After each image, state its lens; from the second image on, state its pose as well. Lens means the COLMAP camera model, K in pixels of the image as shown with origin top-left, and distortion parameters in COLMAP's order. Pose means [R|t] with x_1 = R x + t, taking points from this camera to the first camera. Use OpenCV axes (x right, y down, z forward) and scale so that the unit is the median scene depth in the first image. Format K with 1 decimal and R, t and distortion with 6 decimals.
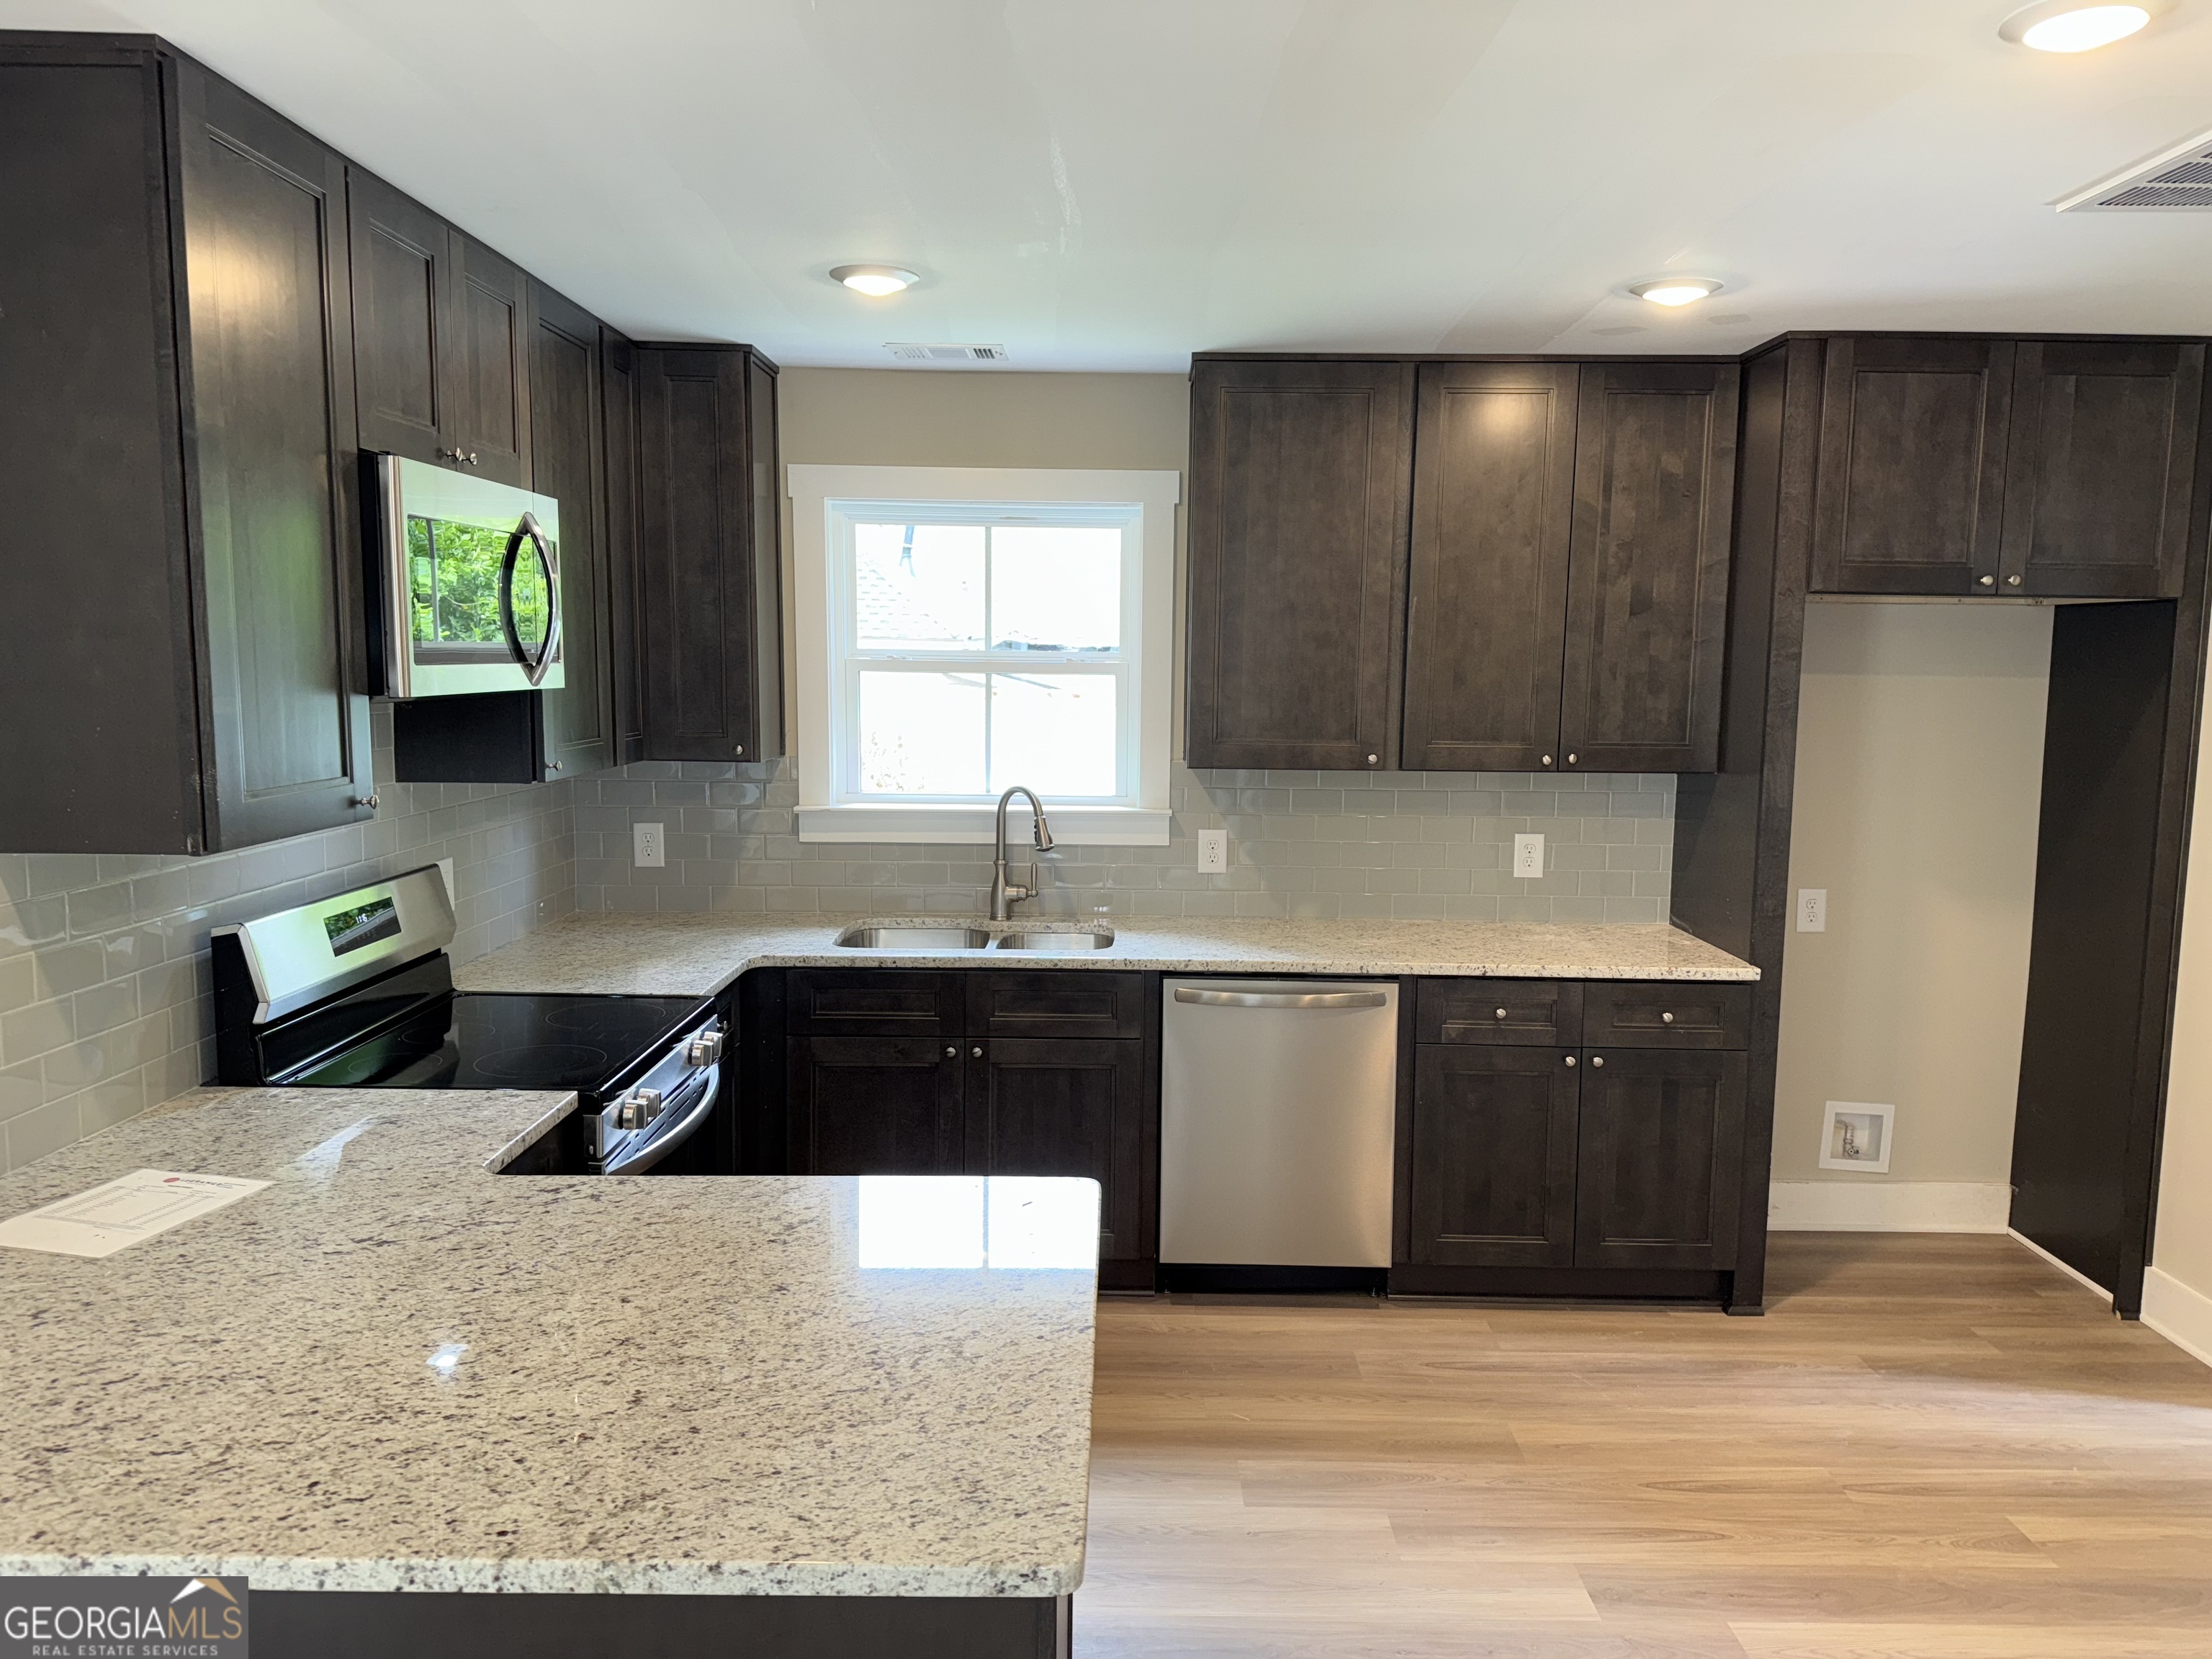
lens RADIAL K [[1521.0, 0, 1111.0], [0, 1521.0, 828.2], [0, 0, 1]] dist [-0.025385, -0.002862]
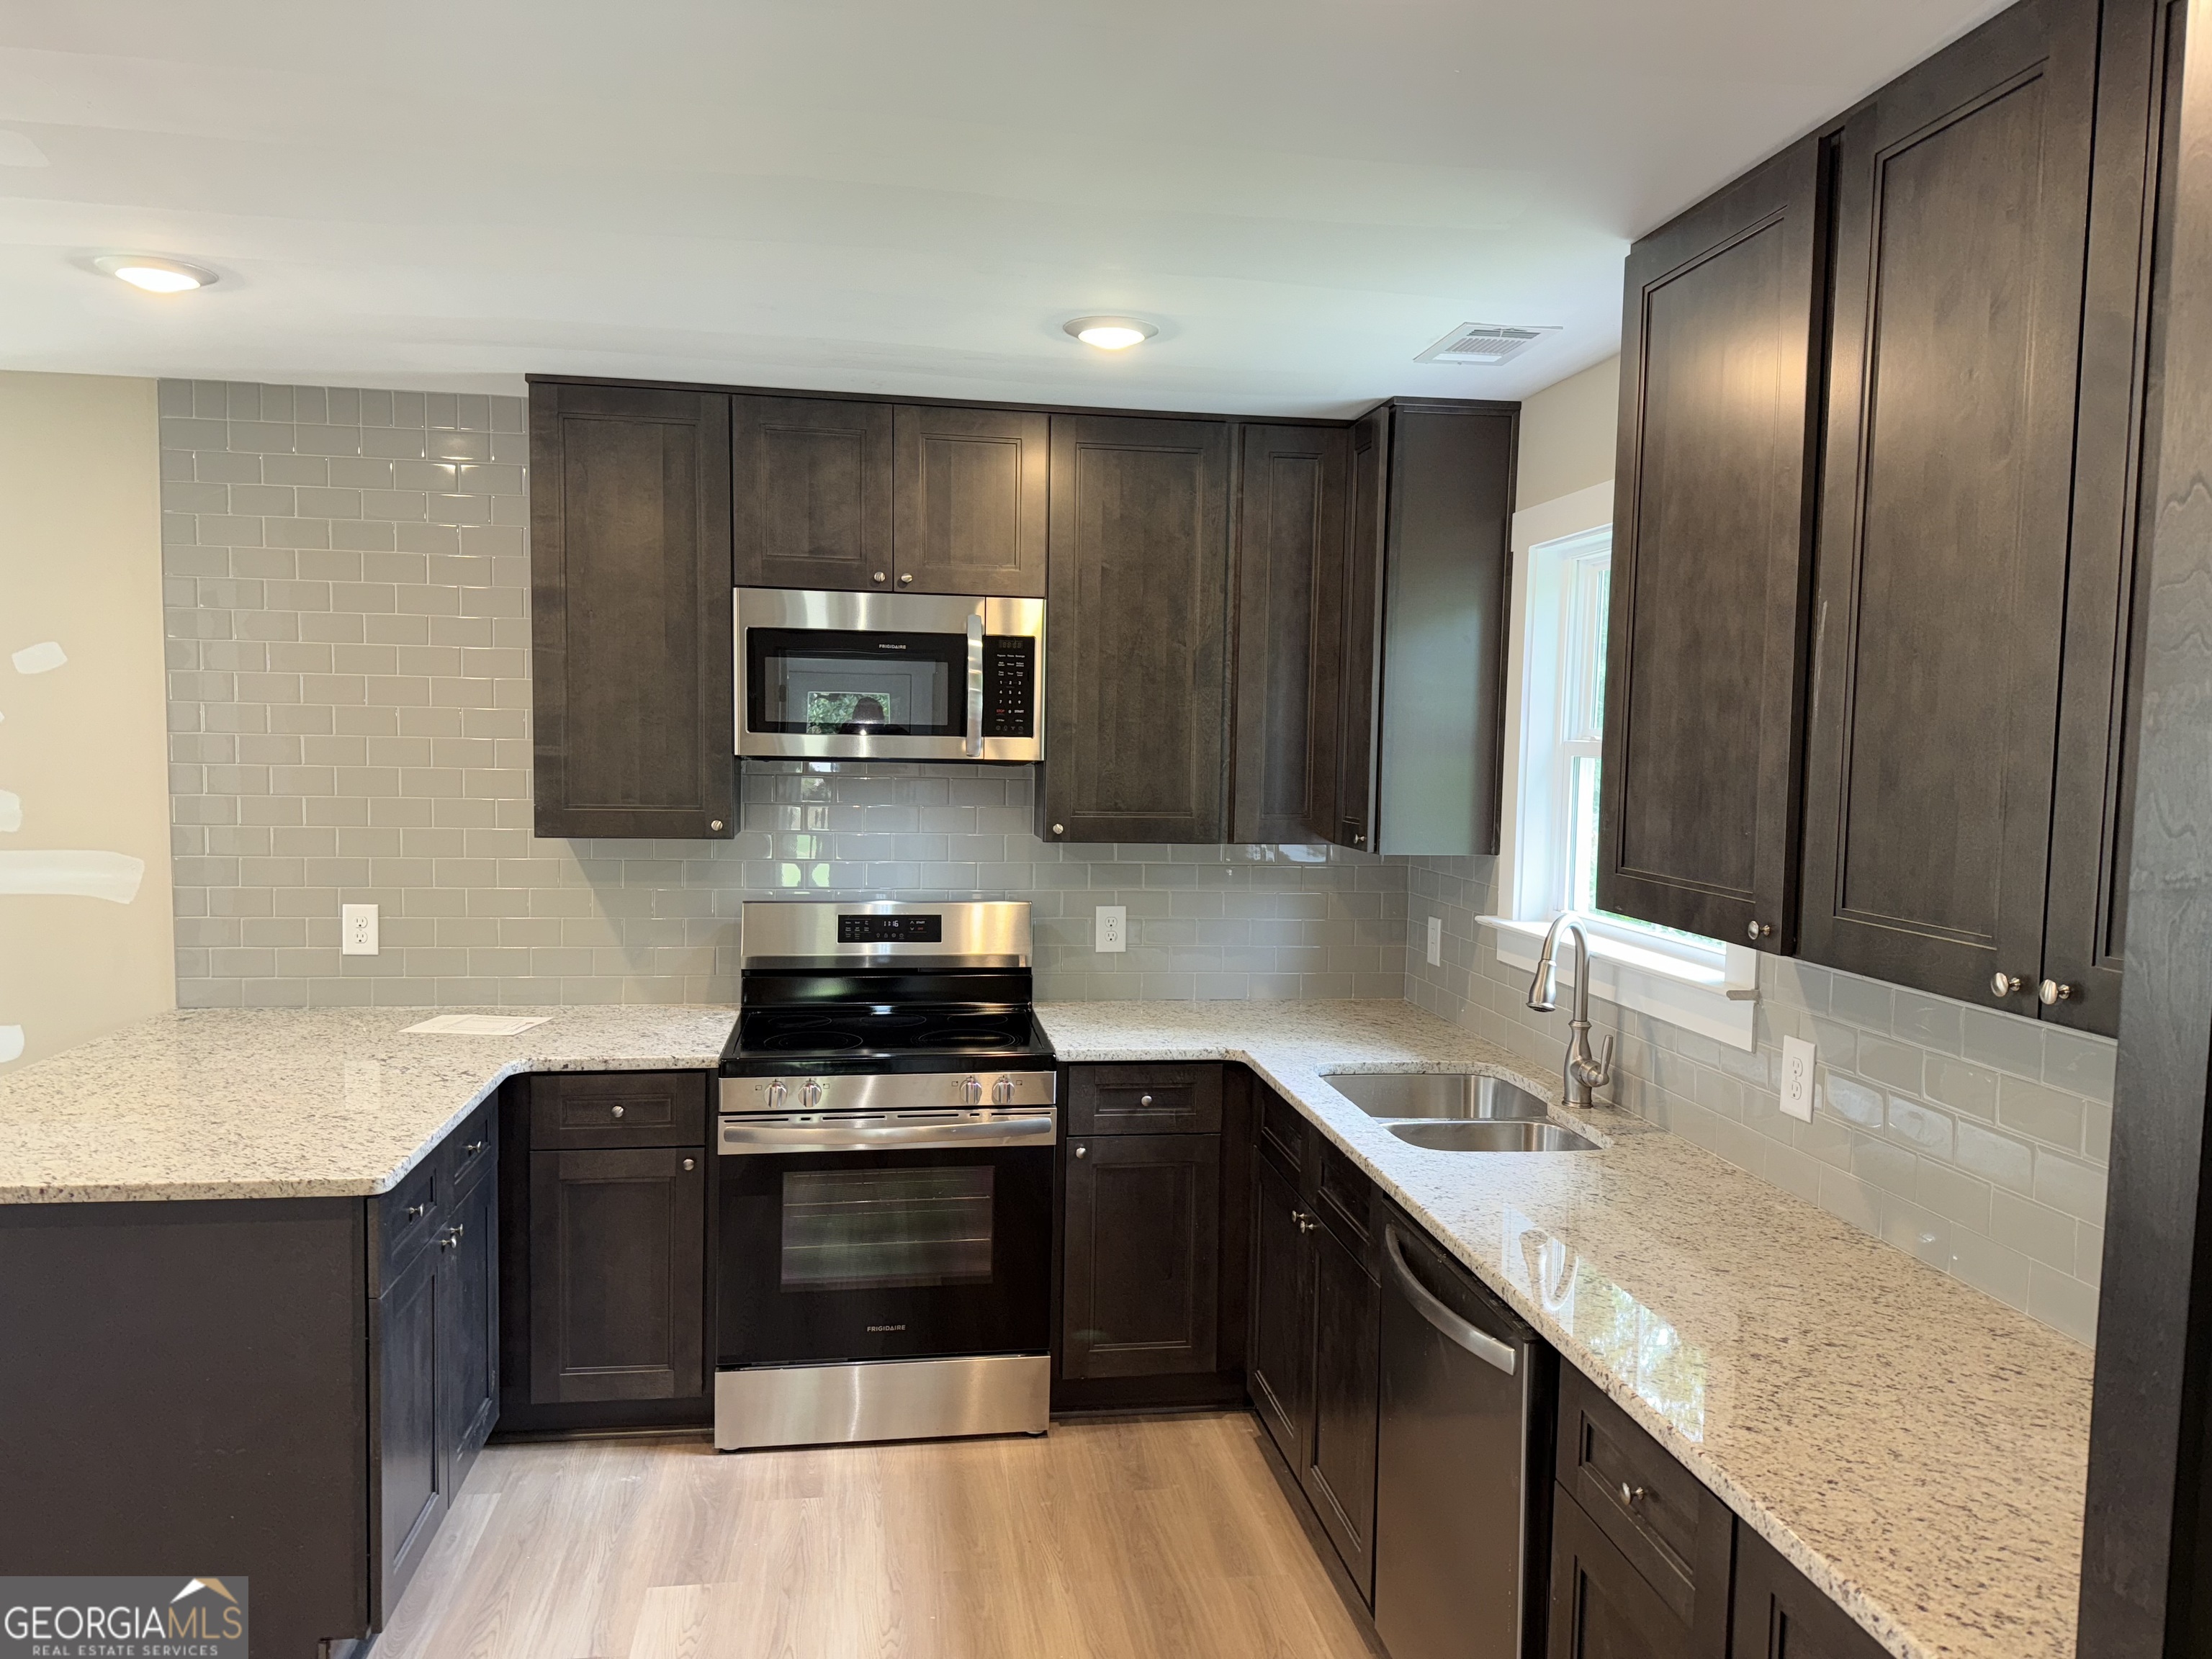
lens RADIAL K [[1521.0, 0, 1111.0], [0, 1521.0, 828.2], [0, 0, 1]] dist [-0.025385, -0.002862]
pose [[0.154745, 0.057045, -0.986306, 0.636487], [-0.142036, 0.989245, 0.034931, -0.066046], [0.977691, 0.134686, 0.161183, 0.708362]]
